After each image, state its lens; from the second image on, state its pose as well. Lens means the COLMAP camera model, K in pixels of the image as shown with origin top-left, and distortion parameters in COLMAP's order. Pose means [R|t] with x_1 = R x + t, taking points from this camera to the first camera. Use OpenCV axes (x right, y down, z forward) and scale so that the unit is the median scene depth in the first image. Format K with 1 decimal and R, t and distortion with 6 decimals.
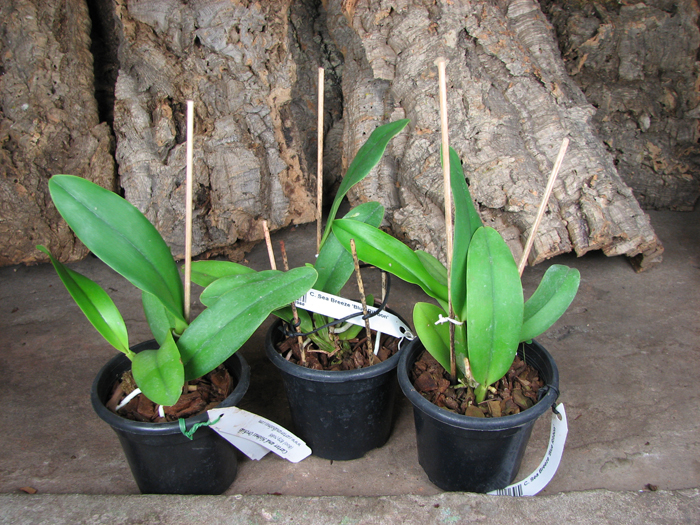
lens RADIAL K [[776.8, 0, 333.7], [0, 776.8, 284.4], [0, 0, 1]] dist [-0.213467, 0.292926]
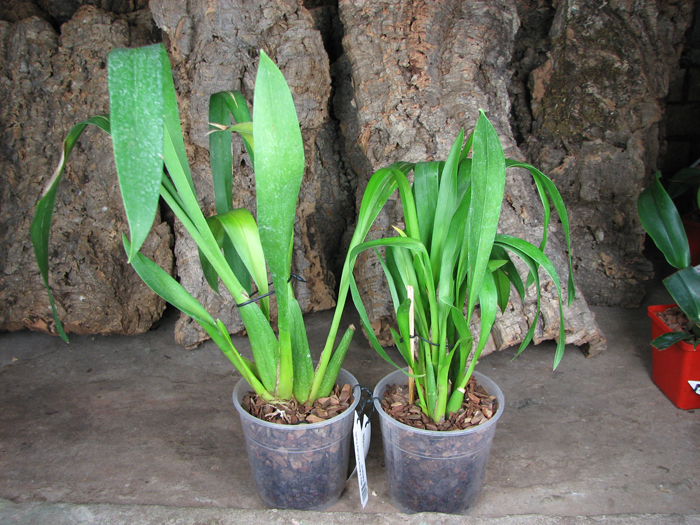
lens RADIAL K [[776.8, 0, 333.7], [0, 776.8, 284.4], [0, 0, 1]] dist [-0.213467, 0.292926]
pose [[0.999363, 0.035277, -0.005370, -0.015472], [-0.035629, 0.994782, -0.095597, -0.001415], [0.001970, 0.095727, 0.995406, -0.265411]]
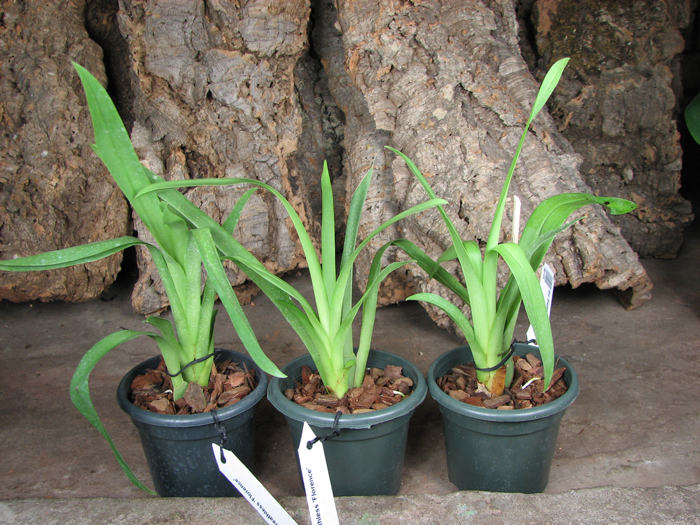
lens RADIAL K [[776.8, 0, 333.7], [0, 776.8, 284.4], [0, 0, 1]] dist [-0.213467, 0.292926]
pose [[0.999712, 0.000751, 0.024002, -0.032064], [0.002067, 0.993109, -0.117177, 0.071003], [-0.023925, 0.117193, 0.992821, -0.037784]]
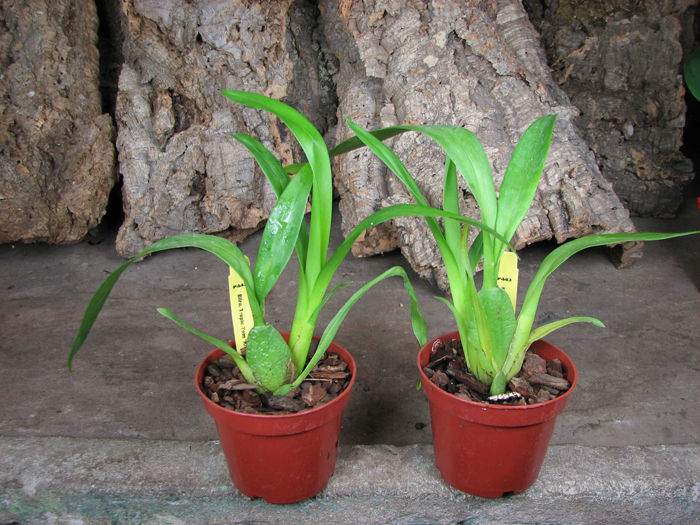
lens RADIAL K [[776.8, 0, 333.7], [0, 776.8, 284.4], [0, 0, 1]] dist [-0.213467, 0.292926]
pose [[0.999594, 0.028497, -0.000828, 0.016933], [-0.028495, 0.997800, -0.059861, 0.078128], [-0.000880, 0.059860, 0.998206, -0.024759]]
